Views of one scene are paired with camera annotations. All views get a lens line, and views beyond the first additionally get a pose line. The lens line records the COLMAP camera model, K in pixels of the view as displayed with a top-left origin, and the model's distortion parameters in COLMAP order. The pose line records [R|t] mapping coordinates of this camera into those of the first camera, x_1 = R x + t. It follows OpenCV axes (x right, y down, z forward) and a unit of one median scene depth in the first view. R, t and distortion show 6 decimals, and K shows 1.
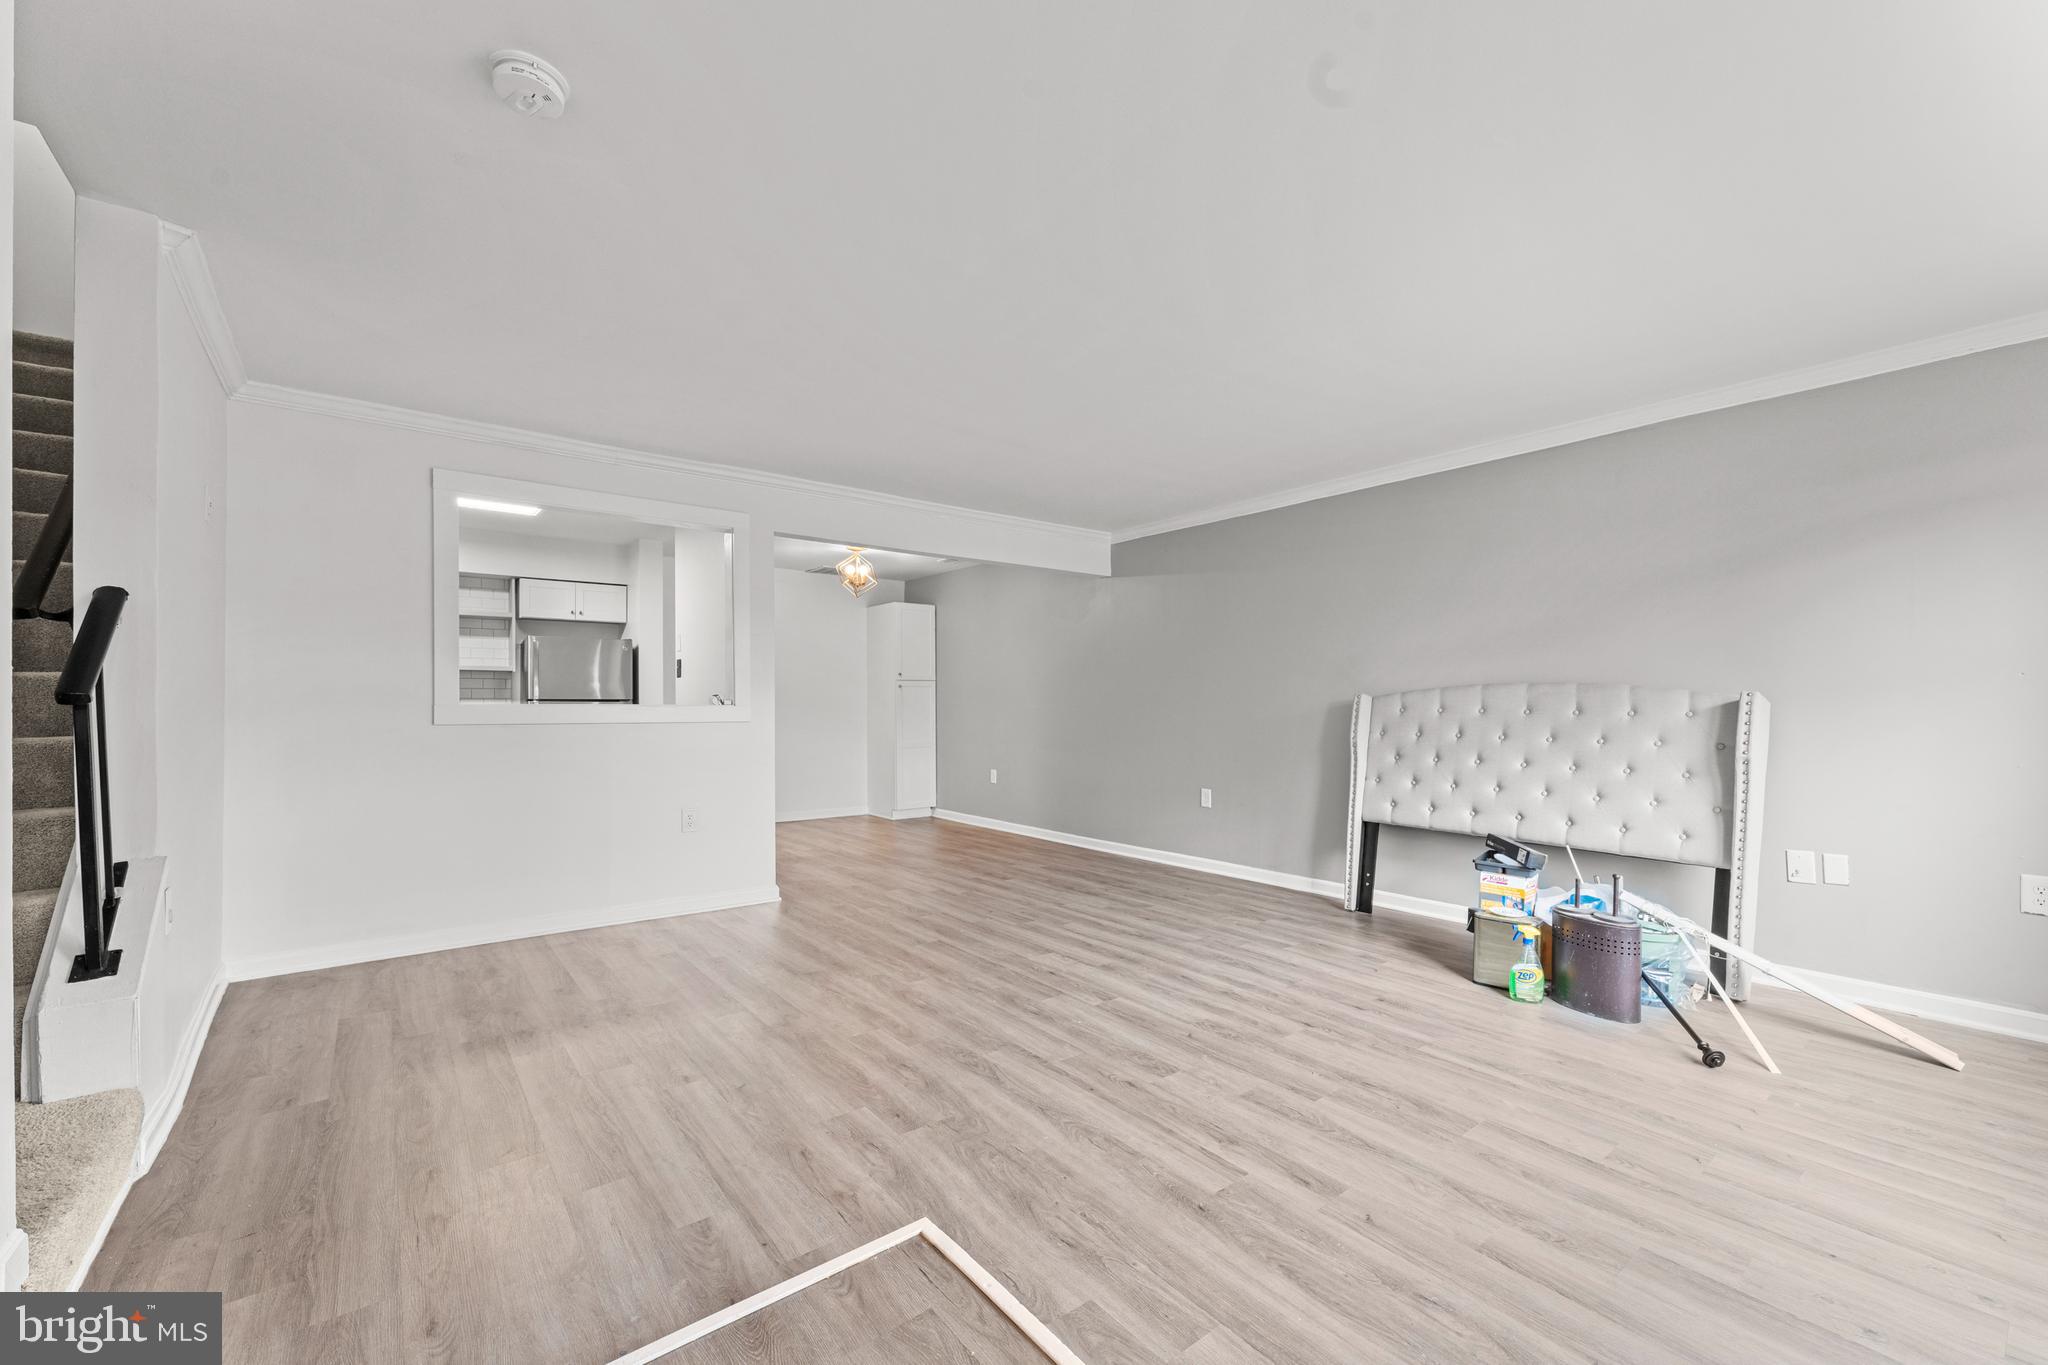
lens RADIAL K [[818.9, 0, 1018.5], [0, 818.9, 699.6], [0, 0, 1]] dist [-0.002593, 0.001119]
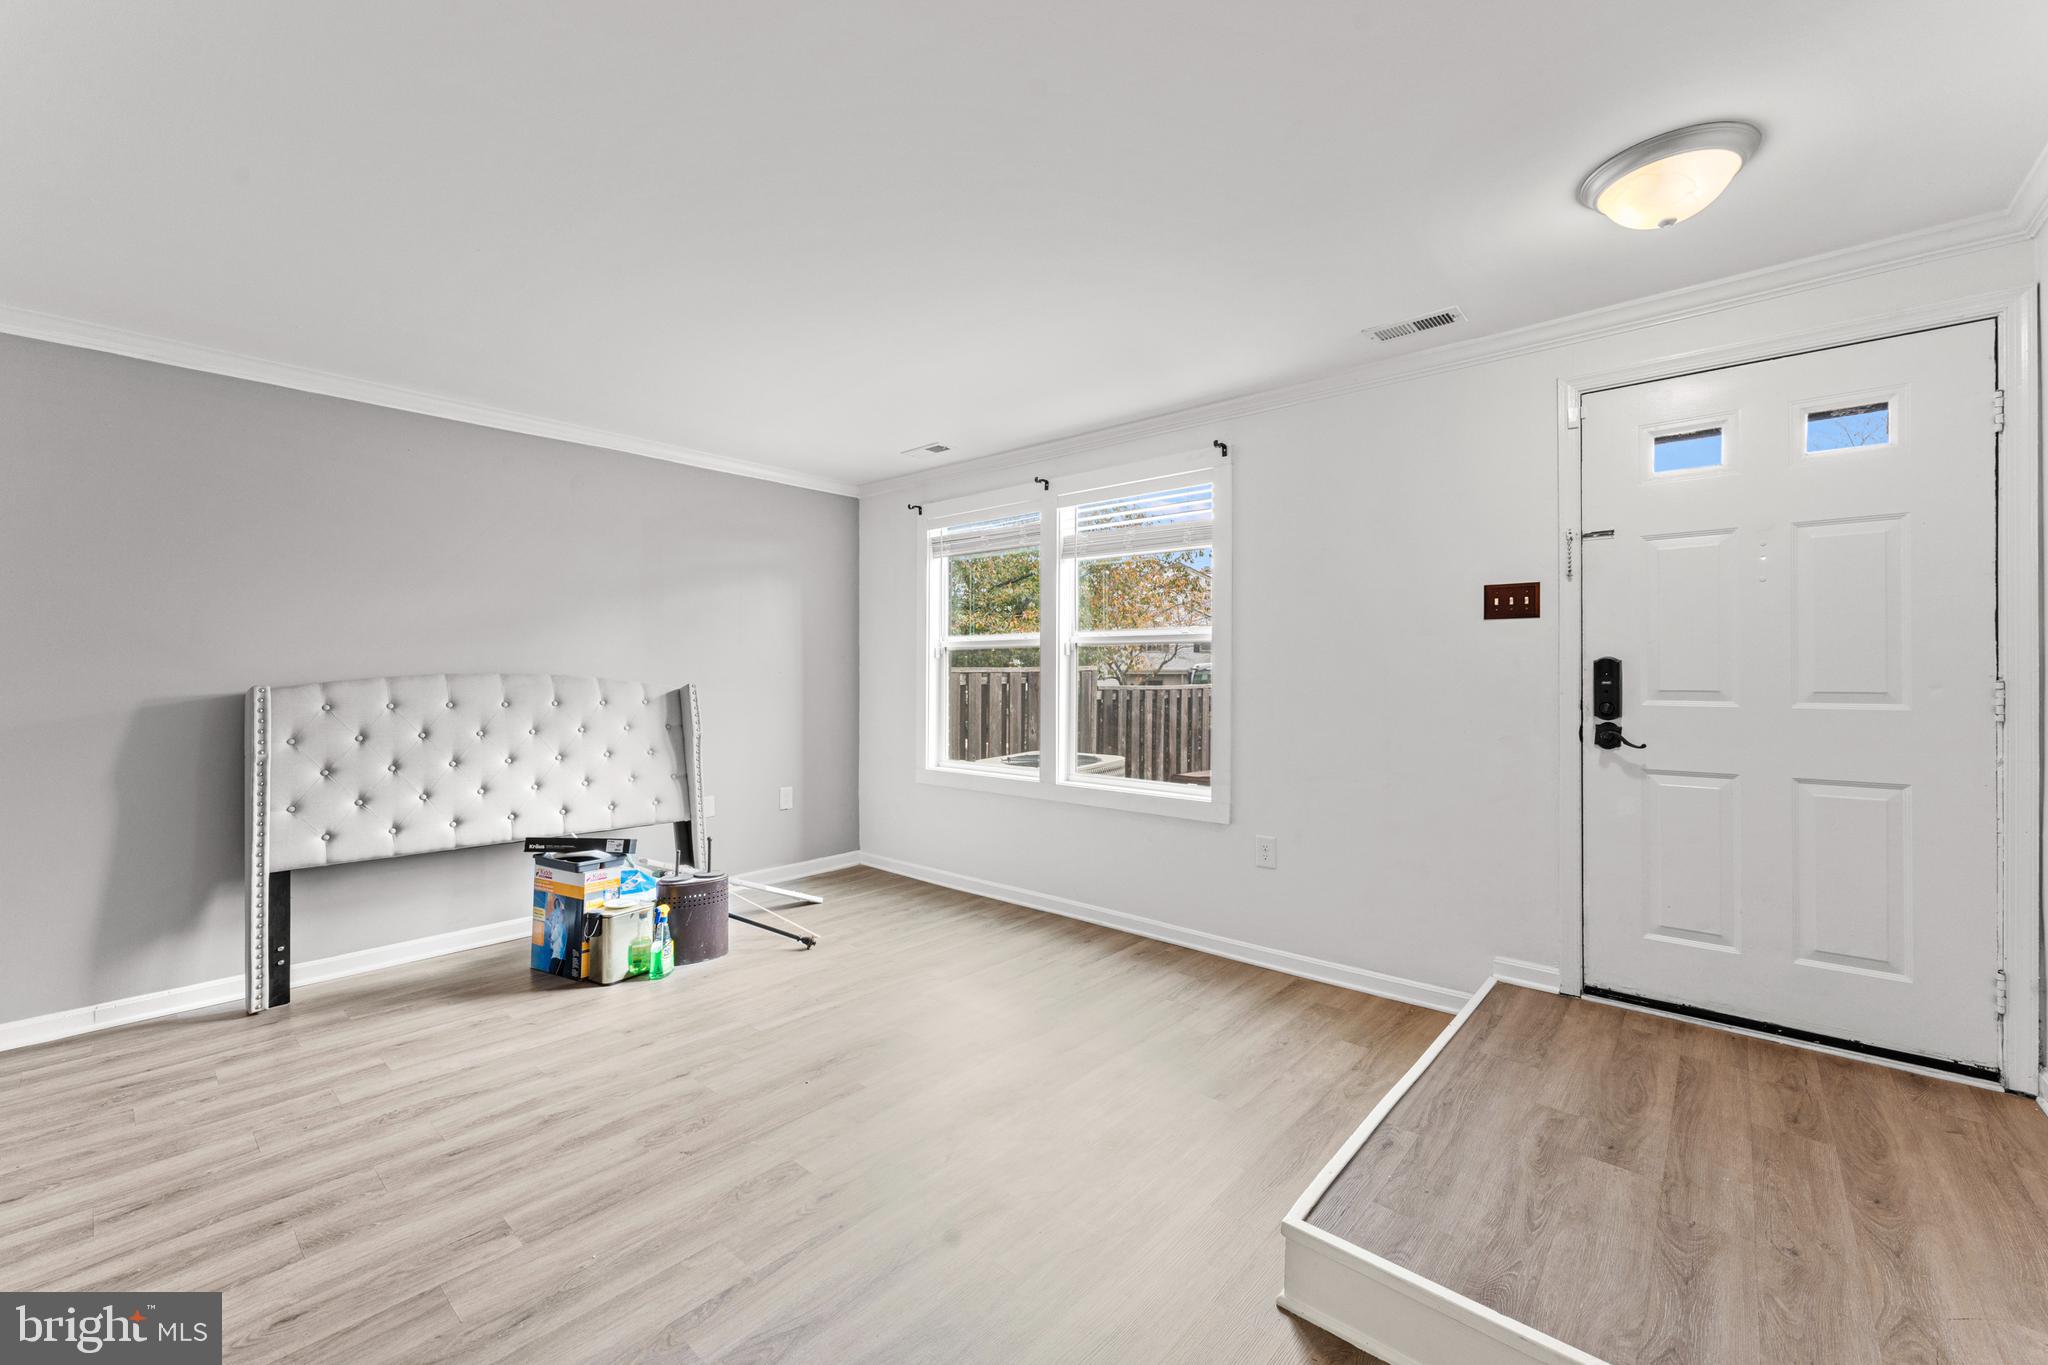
lens RADIAL K [[818.9, 0, 1021.4], [0, 818.9, 675.4], [0, 0, 1]] dist [-0.002593, 0.001119]
pose [[-0.187100, -0.003797, 0.982333, -0.416402], [-0.006896, 0.999973, 0.002552, -0.025127], [-0.982317, -0.006296, -0.187122, 0.591795]]
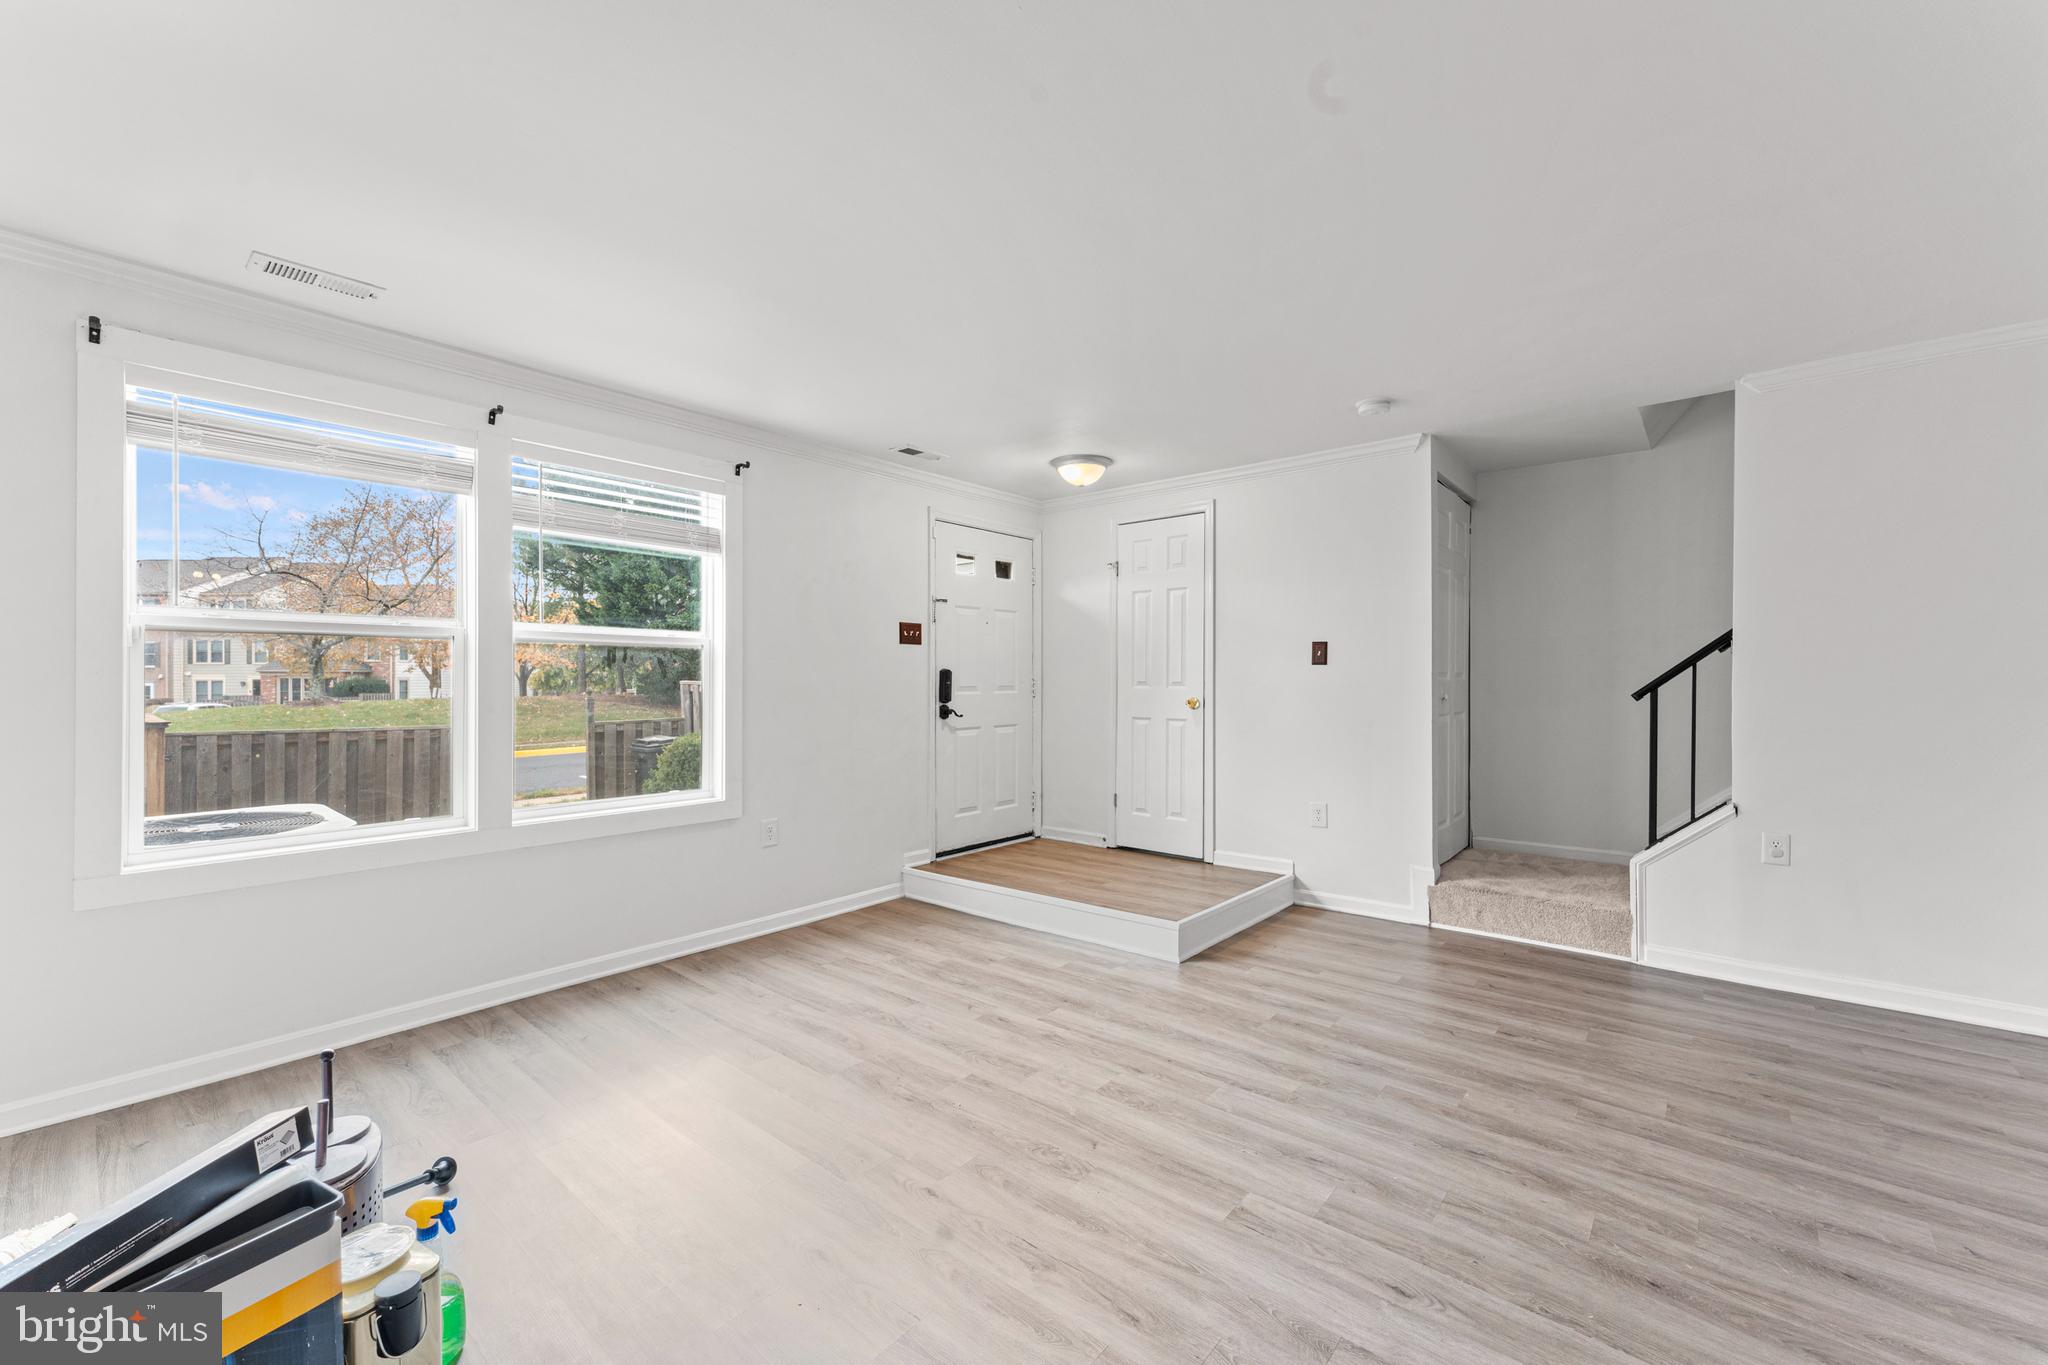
lens RADIAL K [[818.9, 0, 1022.9], [0, 818.9, 678.0], [0, 0, 1]] dist [-0.002593, 0.001119]
pose [[-0.978787, 0.000188, -0.204880, 0.305326], [0.002026, 0.999960, -0.008761, -0.016682], [0.204870, -0.008990, -0.978748, 1.229659]]
